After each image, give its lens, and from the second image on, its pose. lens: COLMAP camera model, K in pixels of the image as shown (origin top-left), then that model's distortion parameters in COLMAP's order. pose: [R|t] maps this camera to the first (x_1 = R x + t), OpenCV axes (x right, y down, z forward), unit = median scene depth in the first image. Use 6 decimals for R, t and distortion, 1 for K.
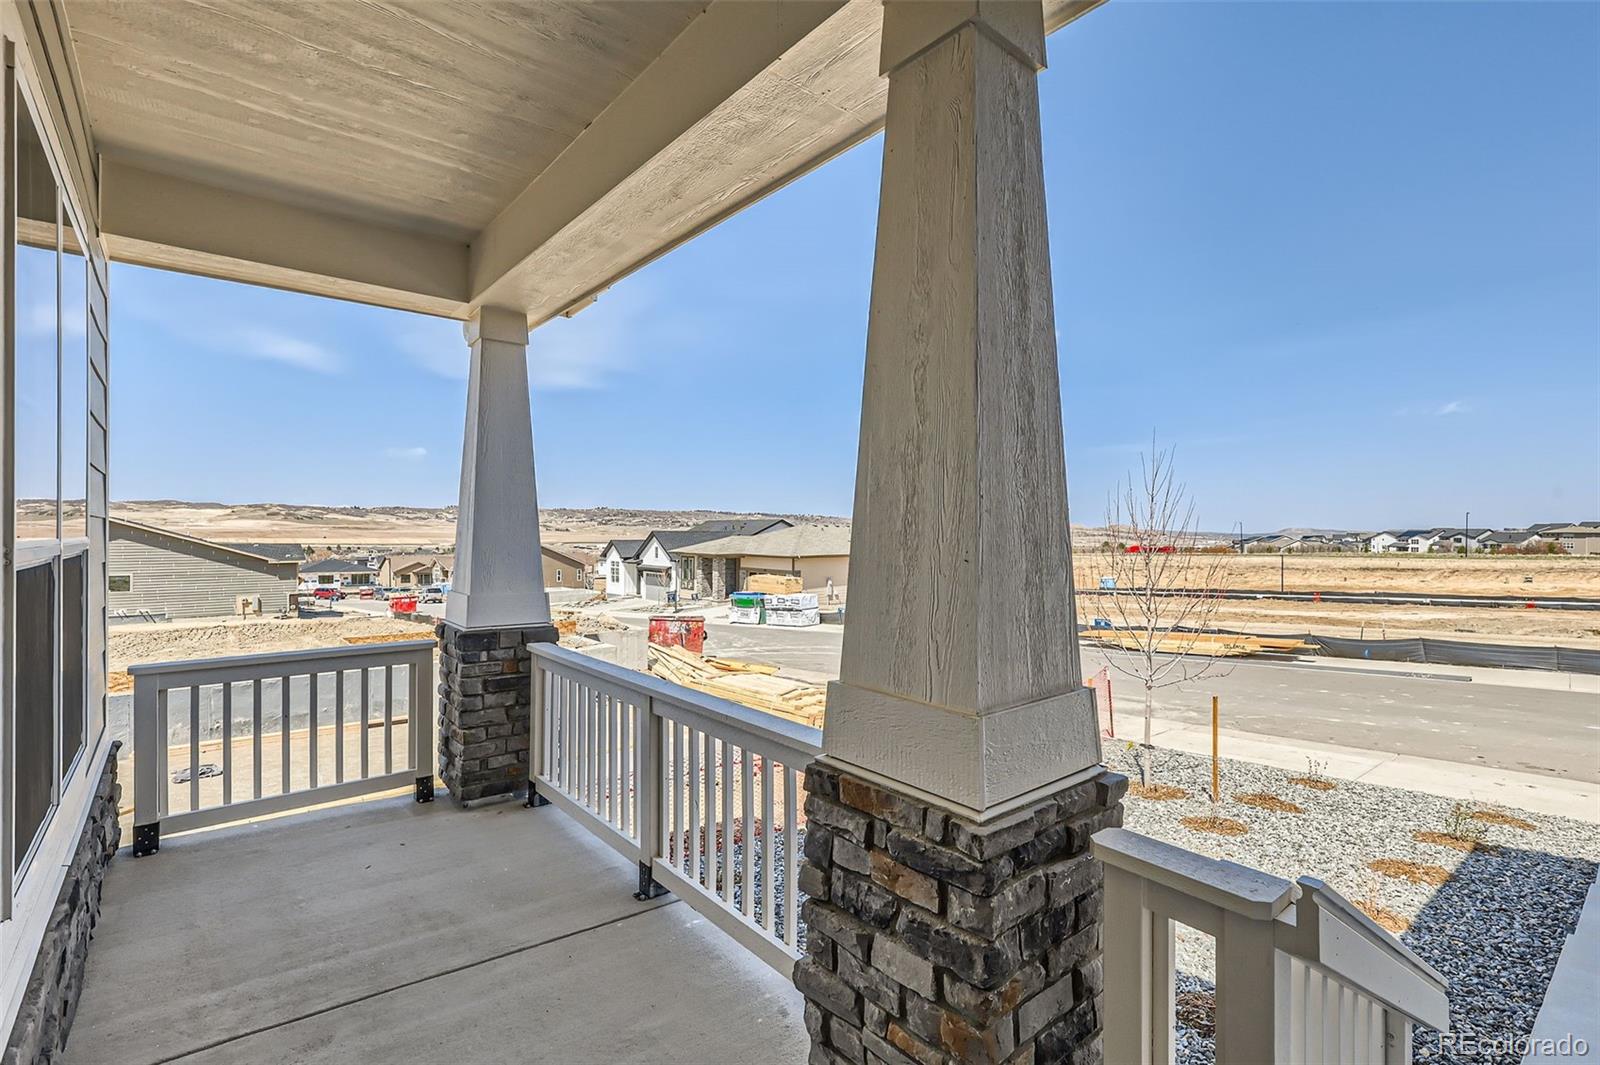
lens RADIAL K [[735.4, 0, 805.0], [0, 735.4, 531.9], [0, 0, 1]] dist [0.010174, -0.002110]
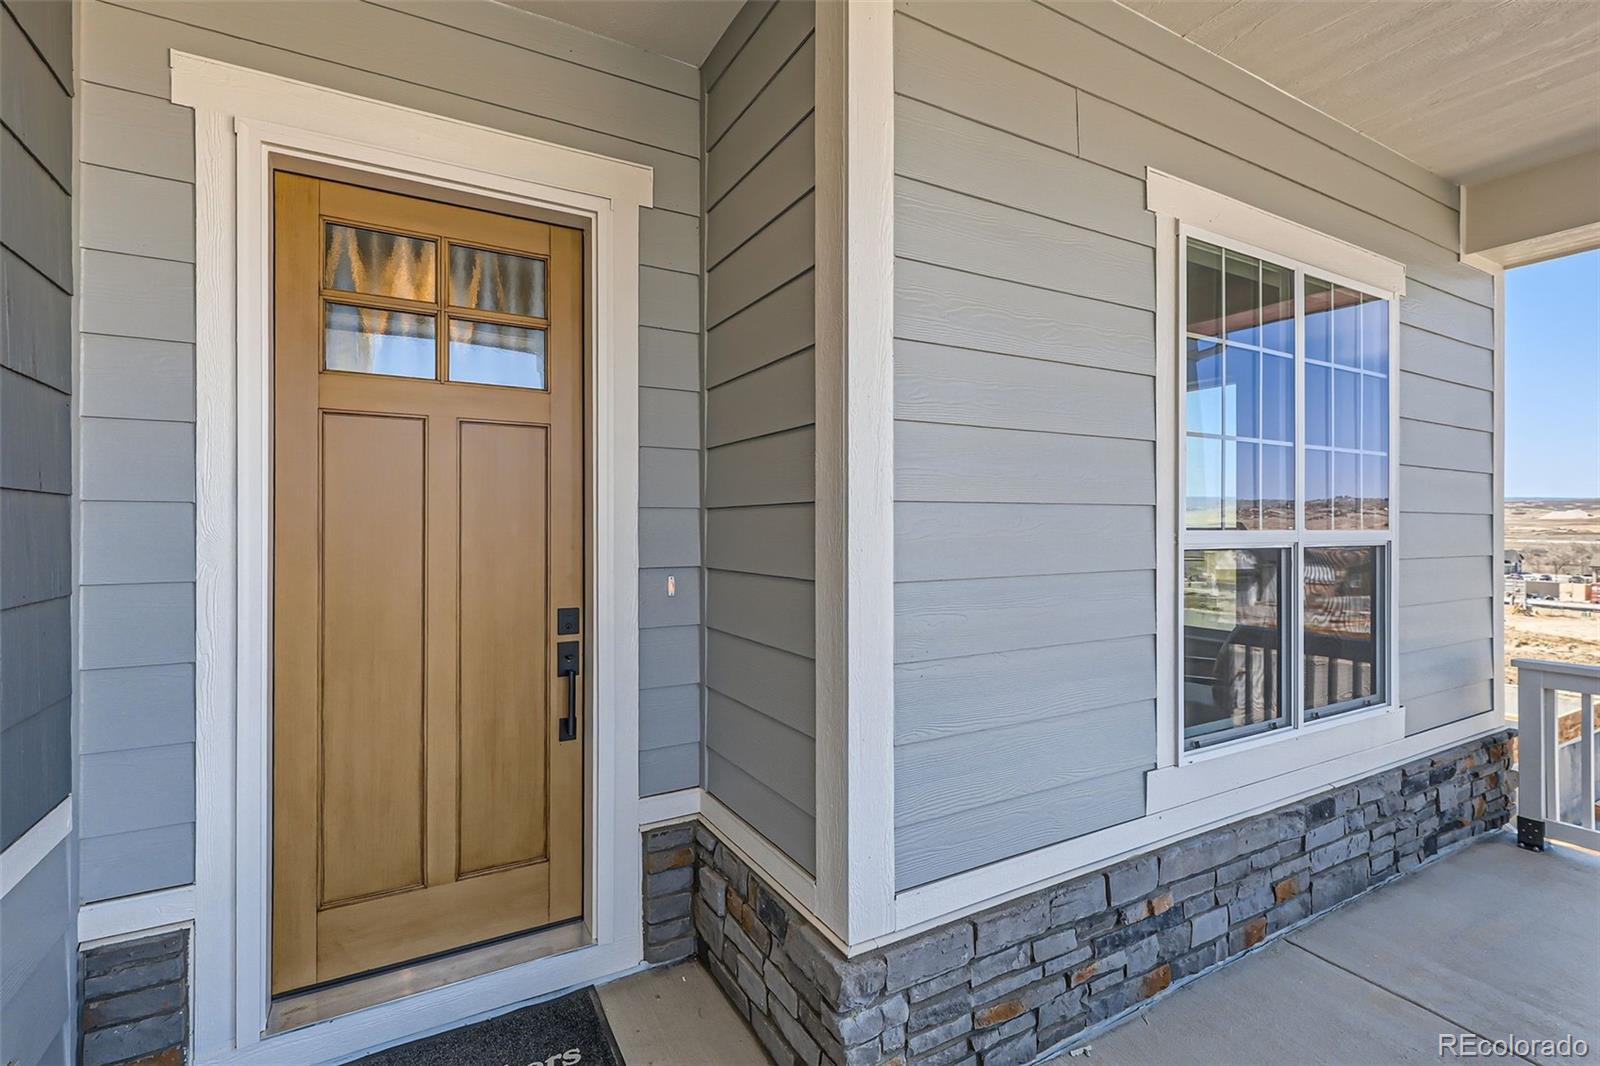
lens RADIAL K [[735.4, 0, 801.7], [0, 735.4, 524.9], [0, 0, 1]] dist [0.010174, -0.002110]
pose [[-0.182244, -0.003473, -0.983247, 0.237284], [-0.003169, 0.999991, -0.002945, 0.002057], [0.983248, 0.002579, -0.182253, 0.179245]]
